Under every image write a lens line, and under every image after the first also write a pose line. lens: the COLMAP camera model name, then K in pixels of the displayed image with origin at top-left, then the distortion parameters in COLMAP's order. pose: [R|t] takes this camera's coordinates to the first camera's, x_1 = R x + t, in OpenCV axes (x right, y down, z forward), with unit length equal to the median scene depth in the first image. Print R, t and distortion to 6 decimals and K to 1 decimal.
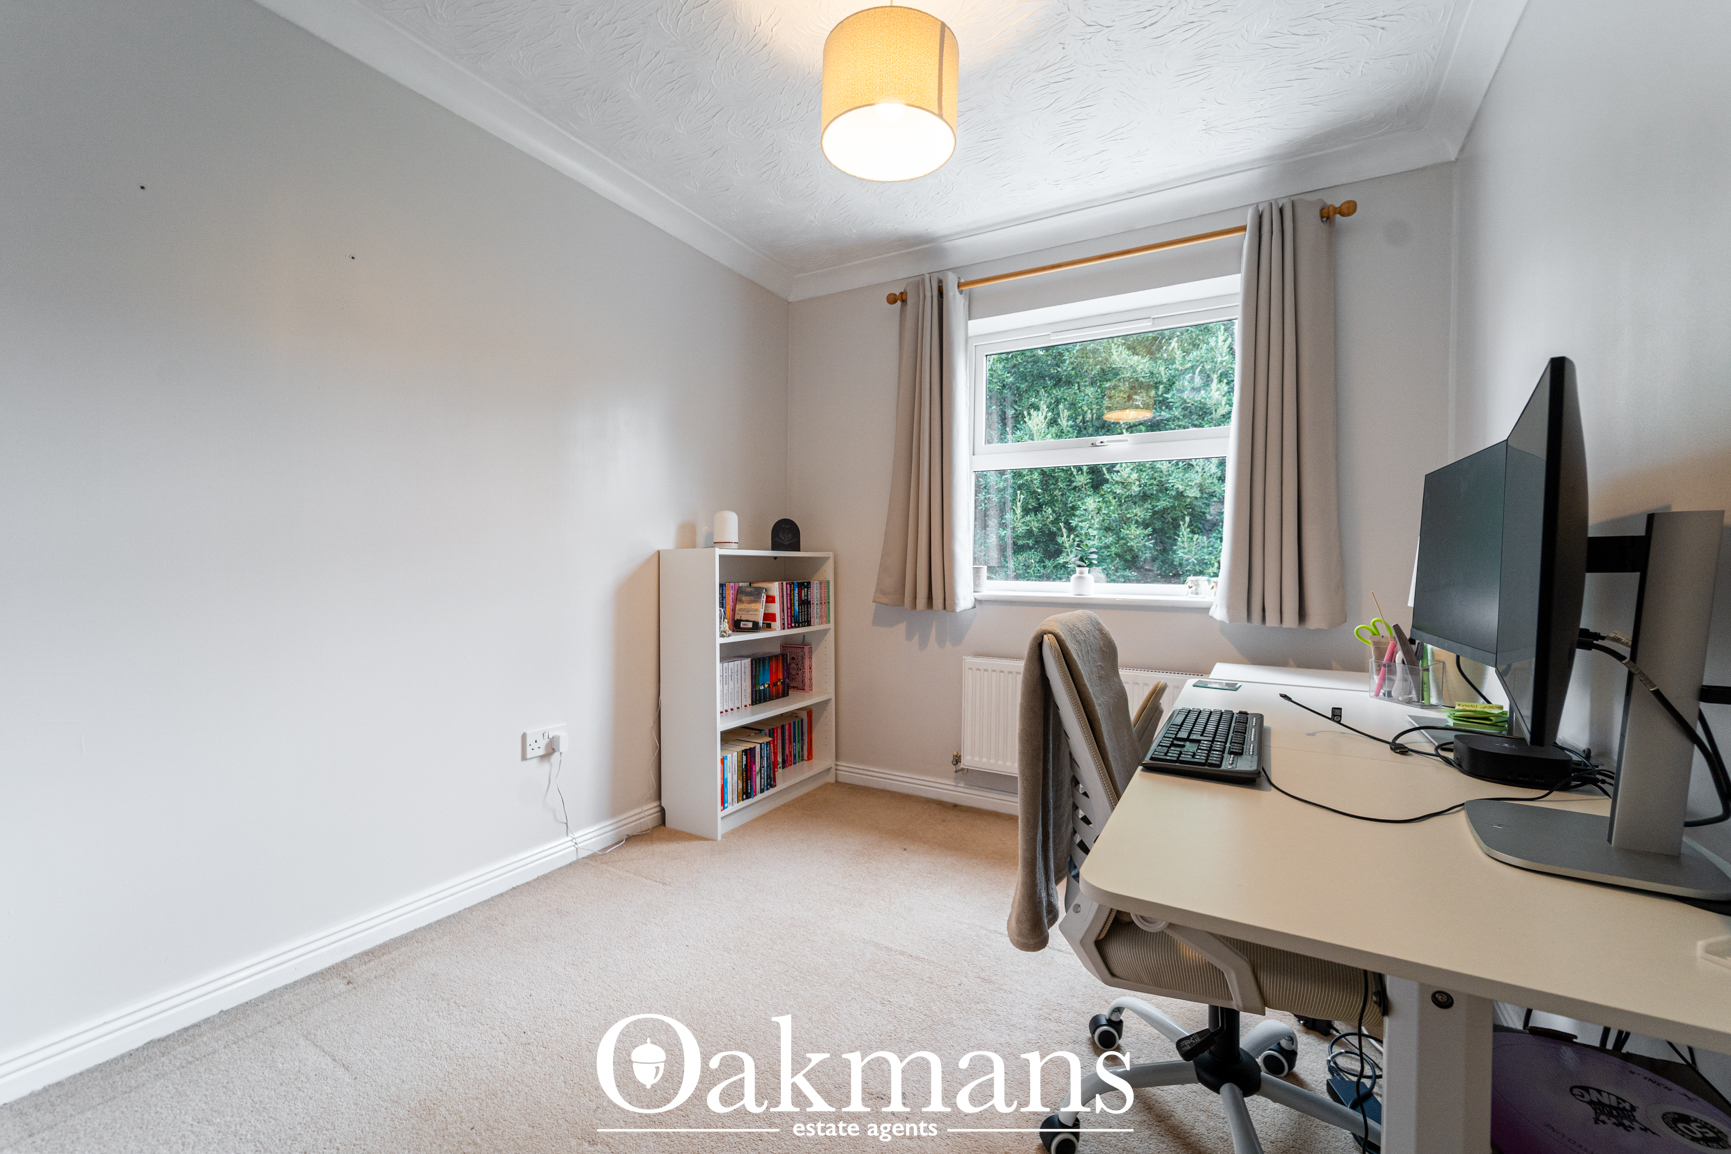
lens RADIAL K [[702.6, 0, 865.5], [0, 702.6, 577.0], [0, 0, 1]] dist [0.000155, -0.000376]
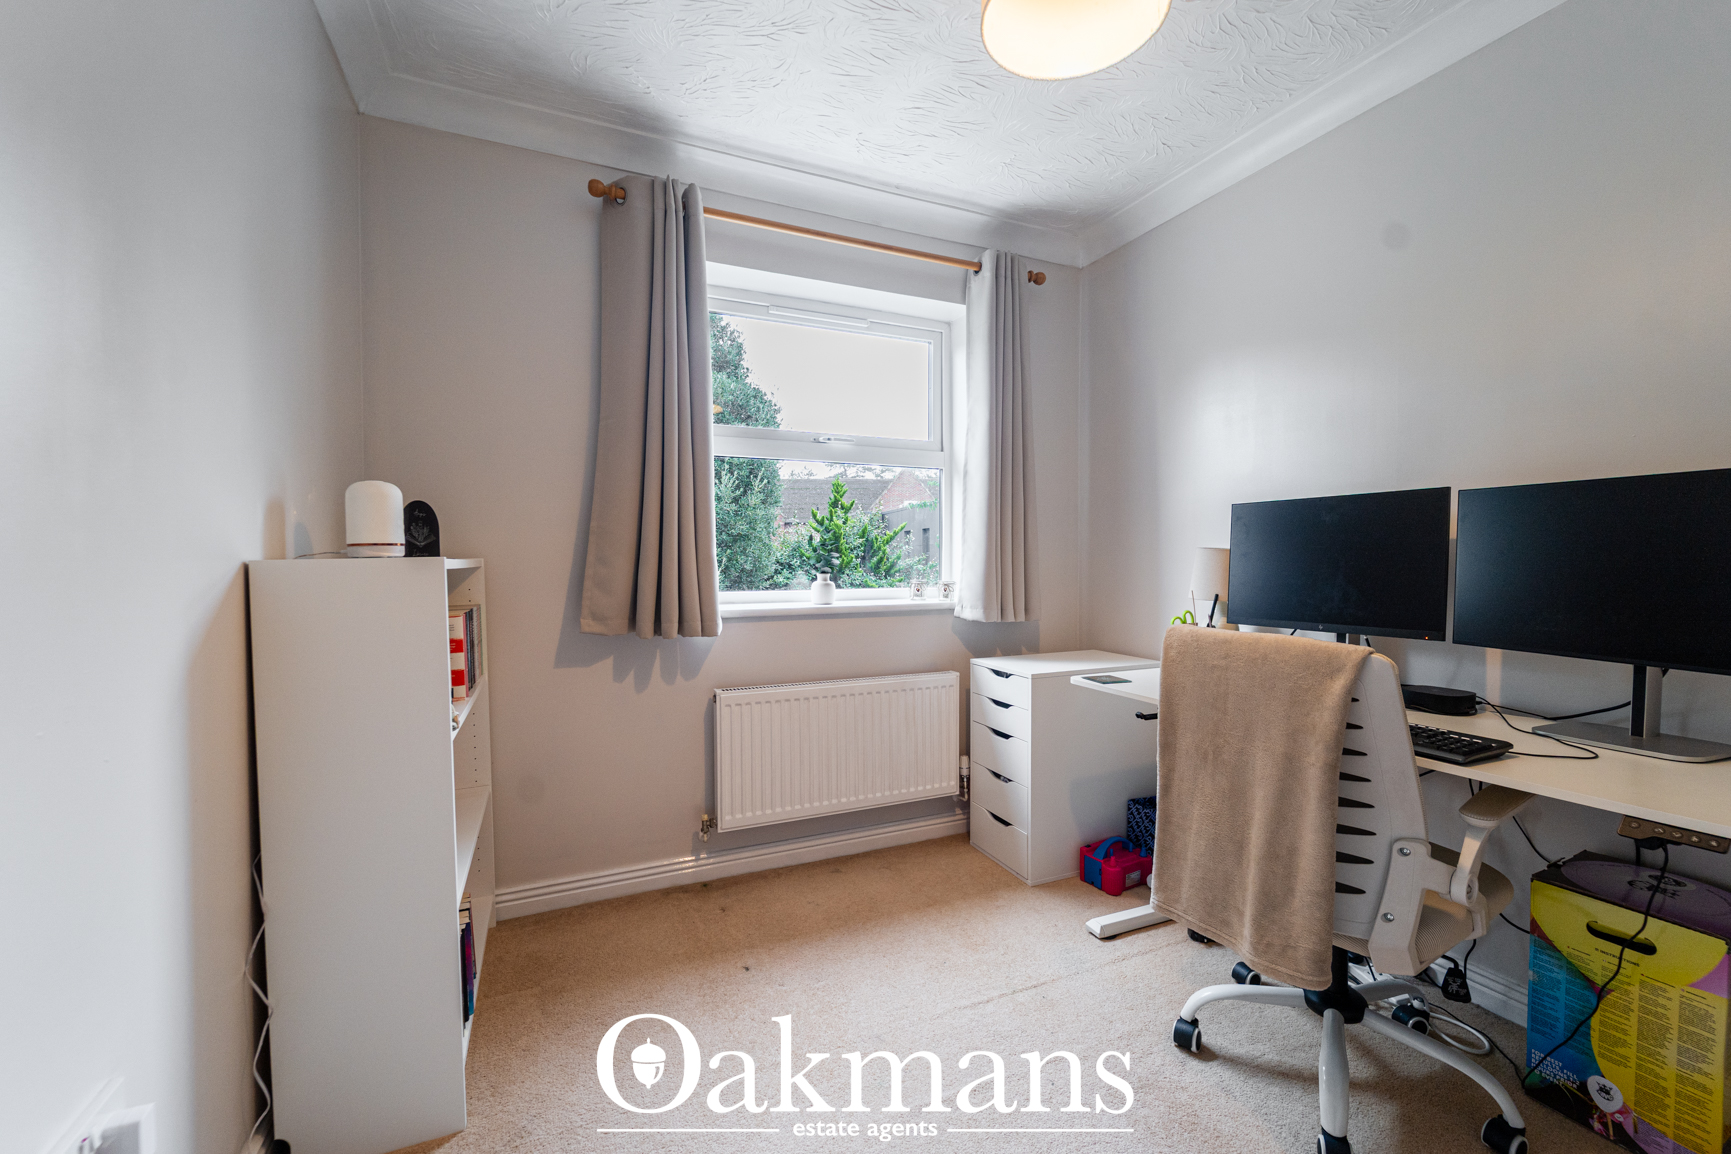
lens RADIAL K [[702.6, 0, 865.5], [0, 702.6, 577.0], [0, 0, 1]] dist [0.000155, -0.000376]
pose [[0.588333, -0.032456, 0.807967, -0.393743], [0.023456, 0.999459, 0.023069, -0.028797], [-0.808278, 0.005379, 0.588776, 0.407940]]
